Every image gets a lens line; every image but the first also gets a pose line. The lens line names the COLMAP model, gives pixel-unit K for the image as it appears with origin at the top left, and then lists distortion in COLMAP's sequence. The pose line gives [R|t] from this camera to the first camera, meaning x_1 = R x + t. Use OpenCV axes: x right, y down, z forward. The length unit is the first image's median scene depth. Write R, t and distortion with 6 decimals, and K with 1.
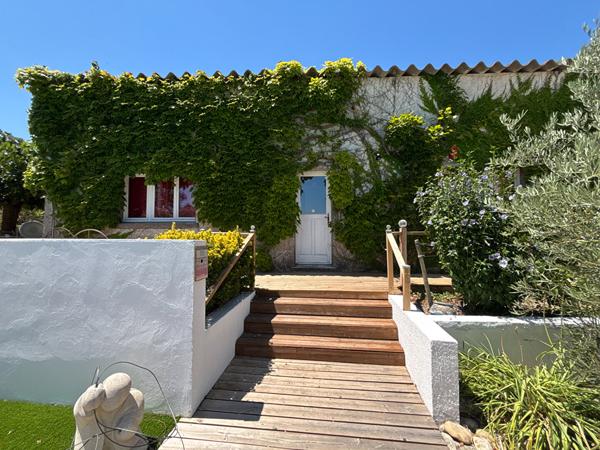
lens RADIAL K [[244.1, 0, 300.0], [0, 244.1, 225.0], [0, 0, 1]] dist [-0.000508, 0.000898]
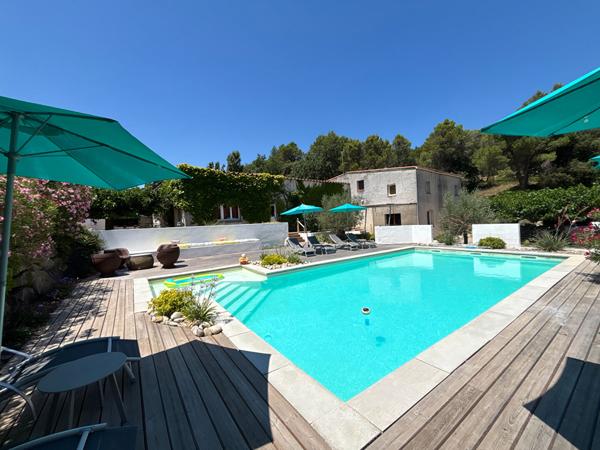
lens RADIAL K [[244.1, 0, 300.0], [0, 244.1, 225.0], [0, 0, 1]] dist [-0.000508, 0.000898]
pose [[0.749581, -0.037957, 0.660823, -2.033163], [0.011357, 0.998945, 0.044495, -0.075510], [-0.661815, -0.025848, 0.749222, -1.952841]]
